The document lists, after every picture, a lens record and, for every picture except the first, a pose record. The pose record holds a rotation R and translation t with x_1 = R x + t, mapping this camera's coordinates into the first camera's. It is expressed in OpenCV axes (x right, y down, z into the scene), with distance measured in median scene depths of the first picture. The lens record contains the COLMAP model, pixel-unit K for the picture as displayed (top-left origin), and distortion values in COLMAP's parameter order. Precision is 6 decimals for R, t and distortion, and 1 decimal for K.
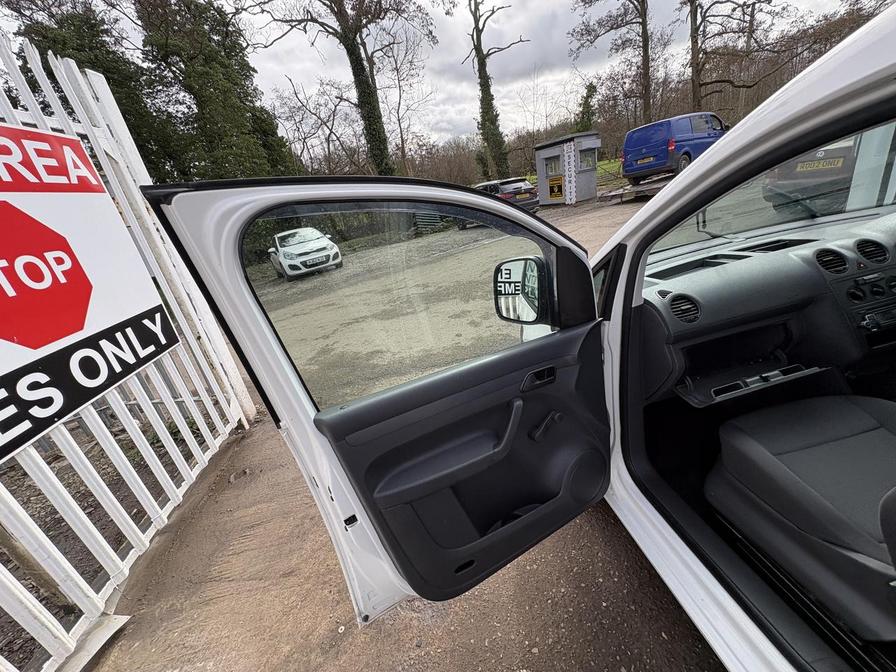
lens RADIAL K [[355.7, 0, 448.0], [0, 355.7, 336.0], [0, 0, 1]] dist [-0.001984, -0.000091]
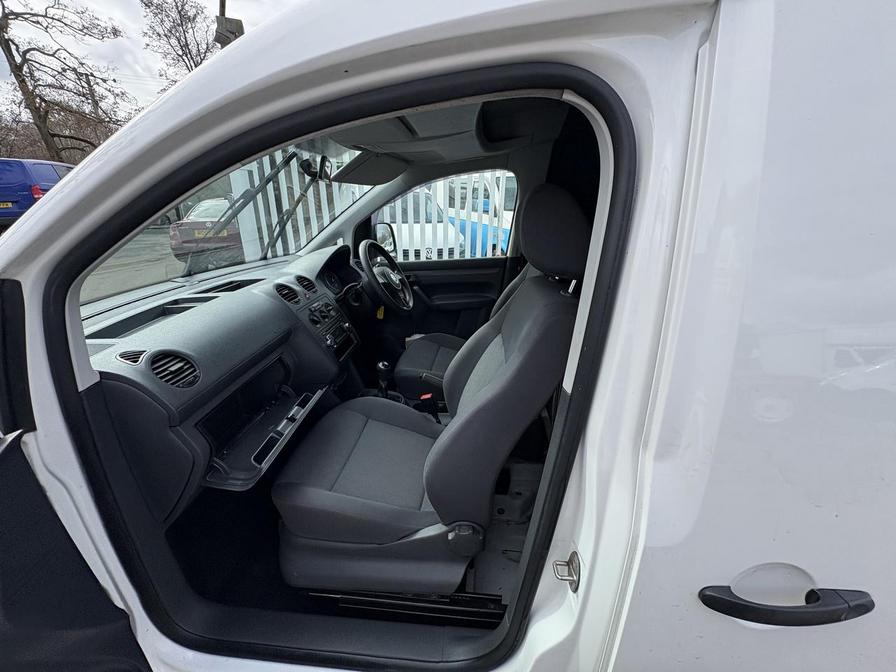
lens RADIAL K [[357.4, 0, 445.6], [0, 357.4, 338.9], [0, 0, 1]] dist [0.001330, -0.000330]
pose [[0.229801, -0.167180, 0.958771, 0.123911], [0.321154, 0.942981, 0.087451, -0.023493], [-0.918723, 0.287817, 0.270388, 0.292496]]
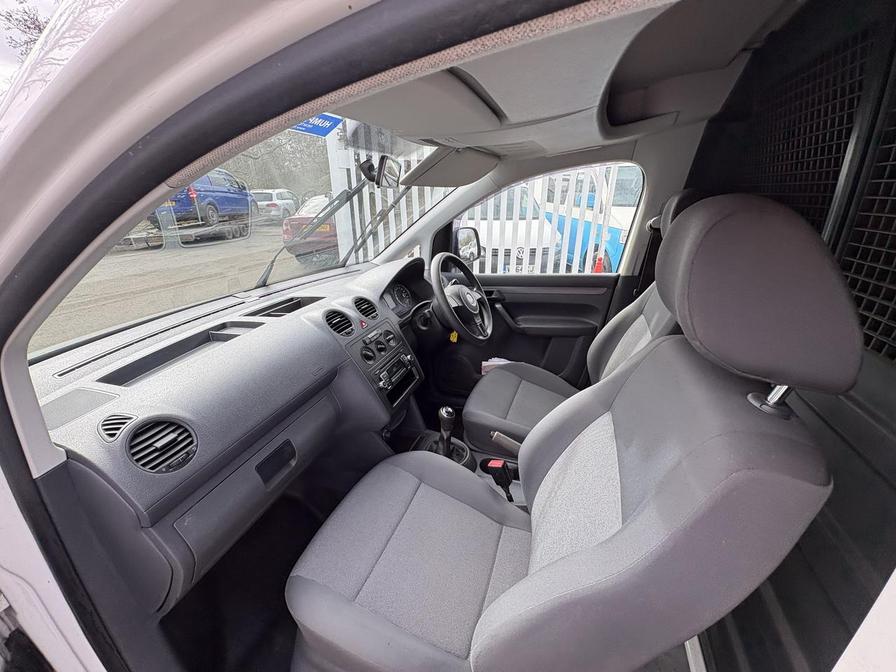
lens RADIAL K [[357.4, 0, 445.6], [0, 357.4, 338.9], [0, 0, 1]] dist [0.001330, -0.000330]
pose [[0.460852, -0.156799, 0.873516, 0.384005], [0.259309, 0.965107, 0.036433, -0.127643], [-0.848749, 0.209720, 0.485431, 0.321819]]
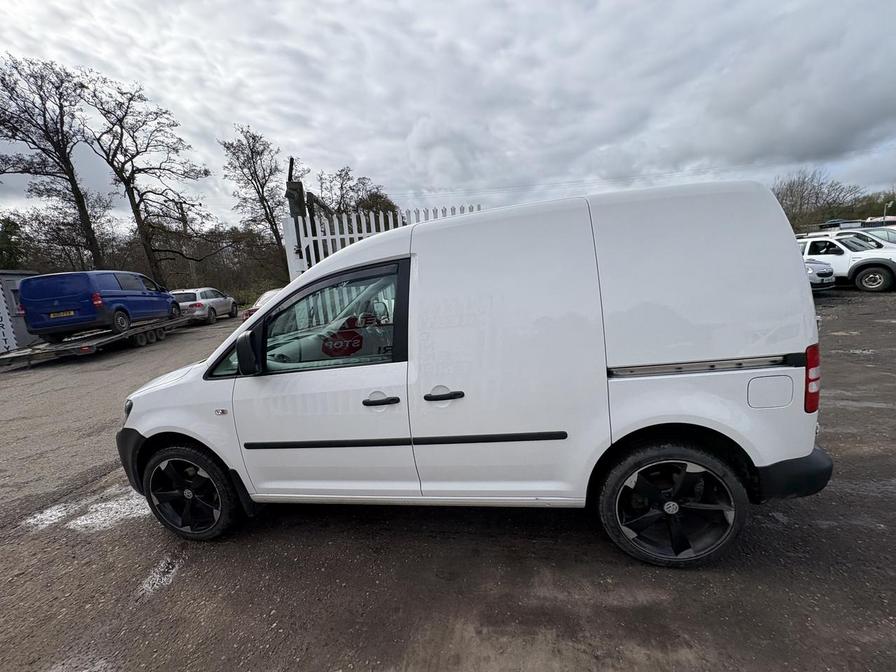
lens RADIAL K [[358.8, 0, 445.1], [0, 358.8, 334.8], [0, 0, 1]] dist [0.000020, 0.000027]
pose [[0.324367, 0.004491, 0.945921, -0.872297], [0.370292, 0.919583, -0.131343, 0.360844], [-0.870442, 0.392870, 0.296619, -0.404751]]
